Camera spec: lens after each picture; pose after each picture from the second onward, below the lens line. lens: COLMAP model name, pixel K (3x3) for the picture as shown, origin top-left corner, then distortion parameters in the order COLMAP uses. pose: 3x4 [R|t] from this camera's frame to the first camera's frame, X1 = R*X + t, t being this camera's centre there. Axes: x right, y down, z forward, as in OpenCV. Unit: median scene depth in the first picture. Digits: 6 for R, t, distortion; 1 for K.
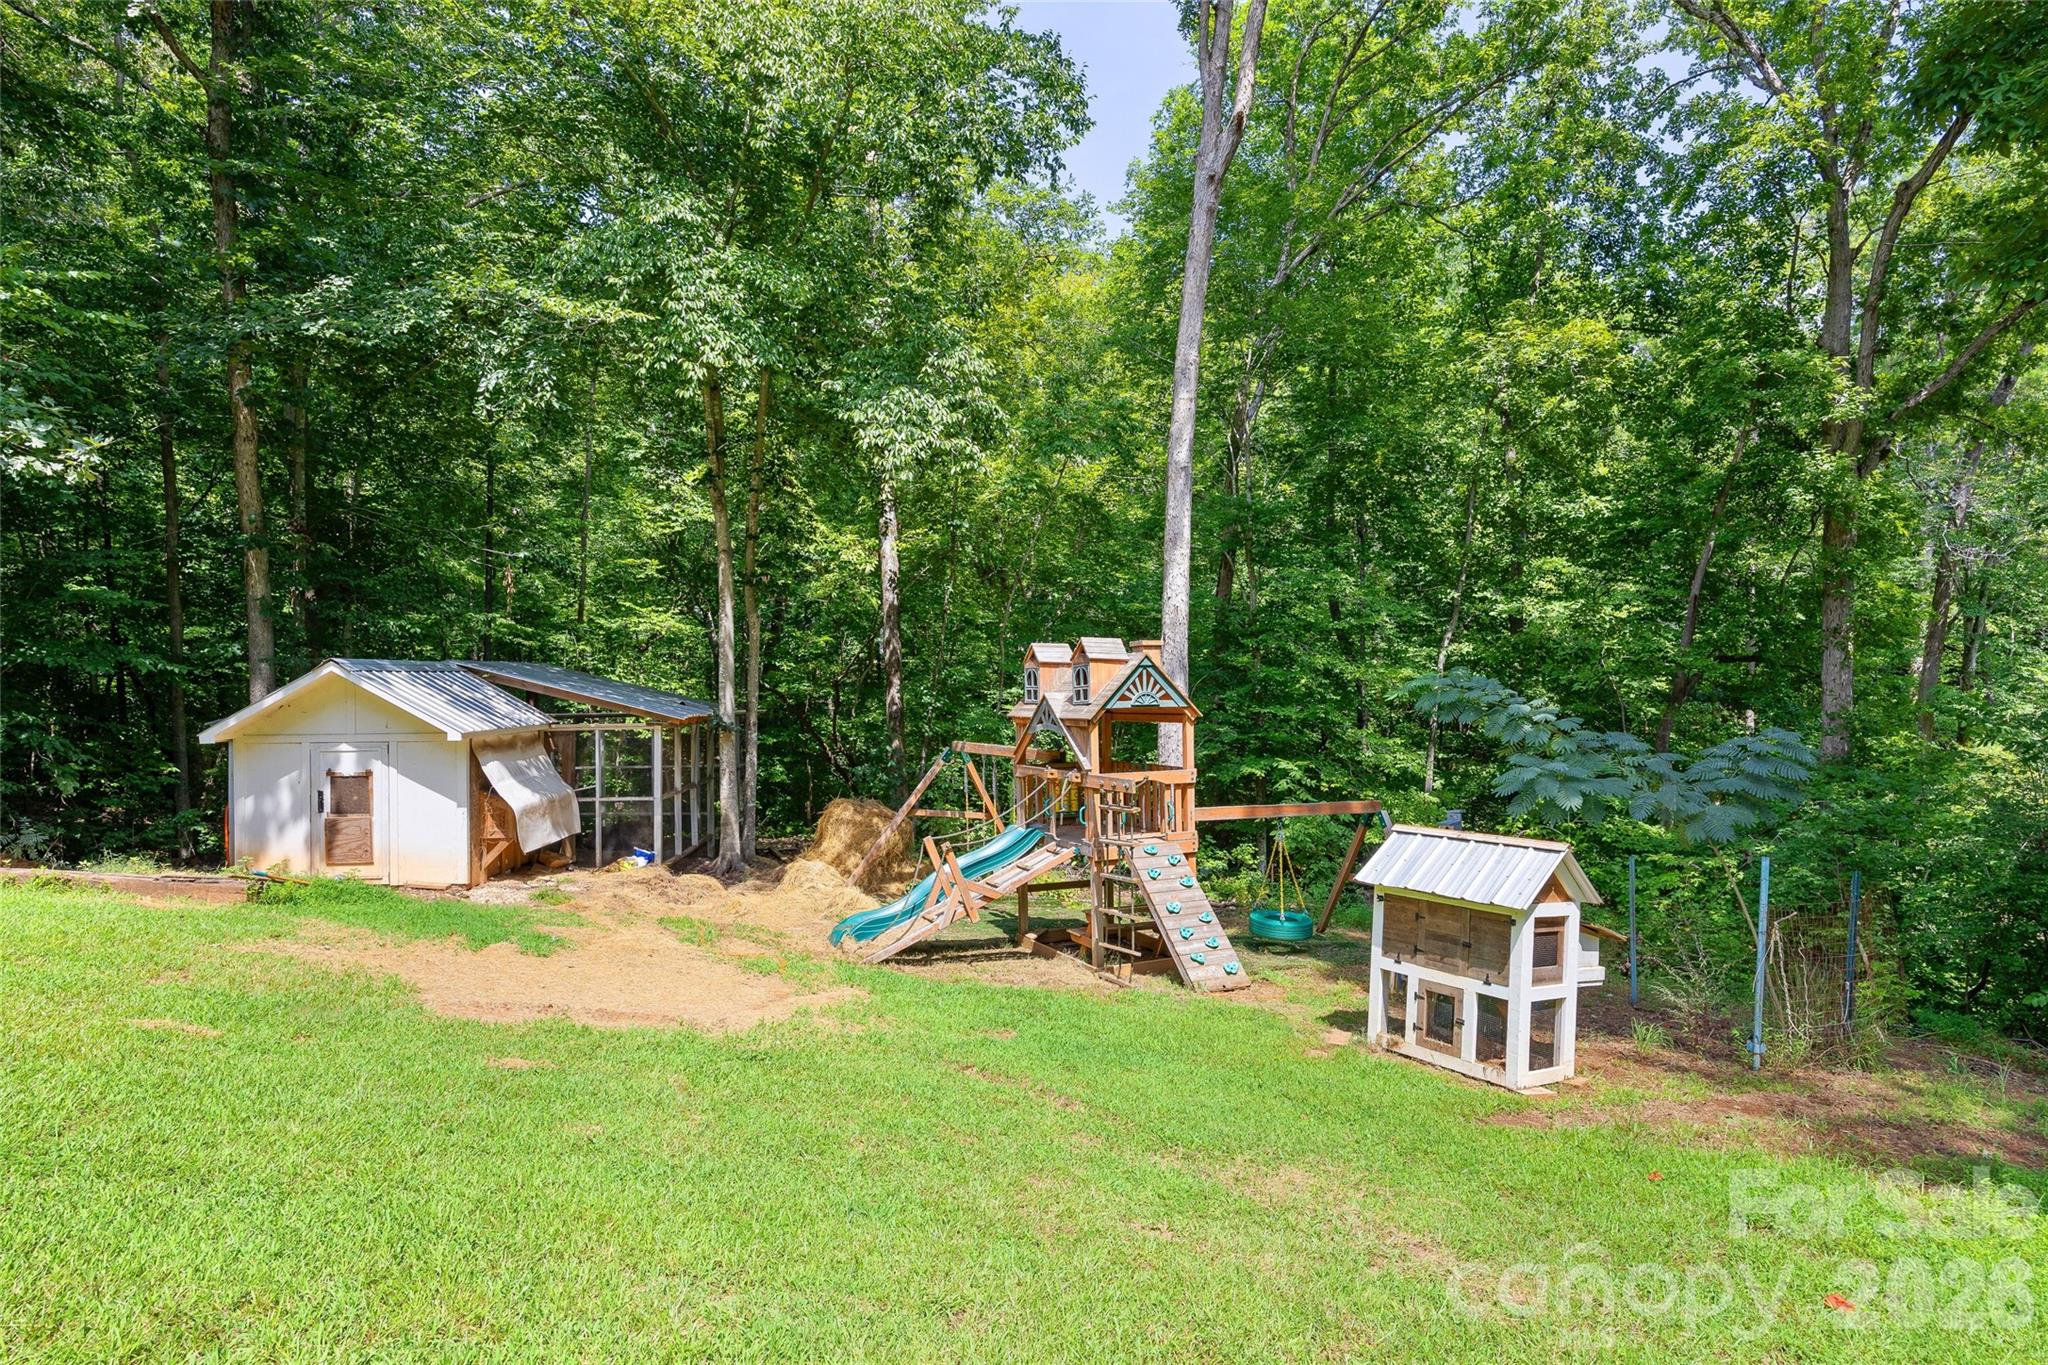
lens RADIAL K [[1050.4, 0, 1024.0], [0, 1050.4, 682.5], [0, 0, 1]] dist [-0.000732, -0.000074]
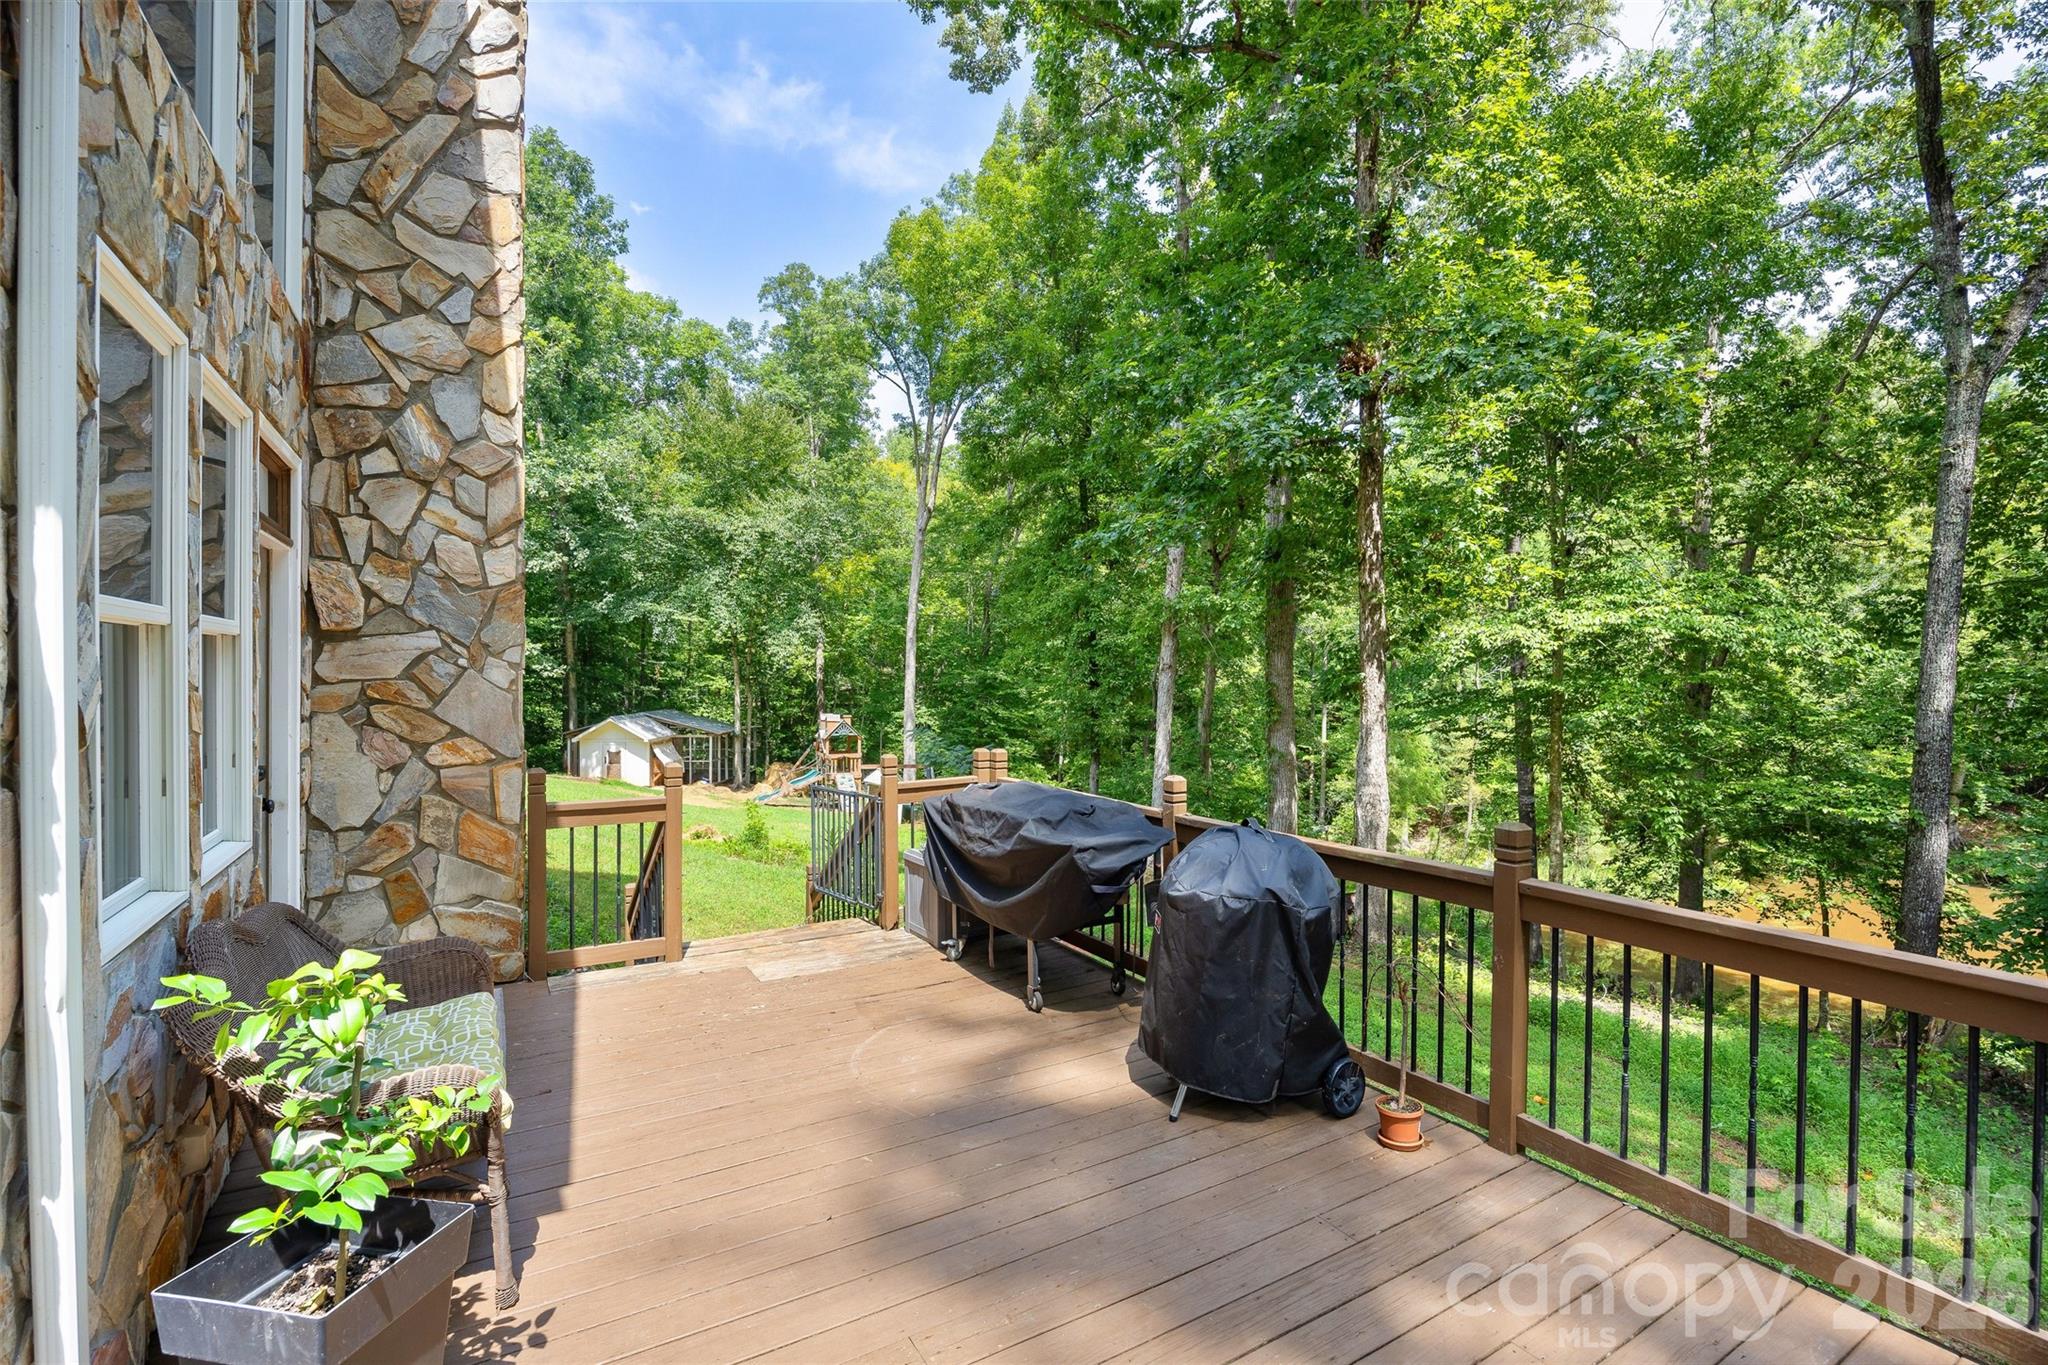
lens RADIAL K [[910.9, 0, 1024.0], [0, 910.9, 682.5], [0, 0, 1]] dist [0.000129, 0.000005]
pose [[0.998733, 0.007597, -0.049743, 0.729487], [-0.007262, 0.999950, 0.006922, -0.148820], [0.049793, -0.006552, 0.998738, -1.675088]]
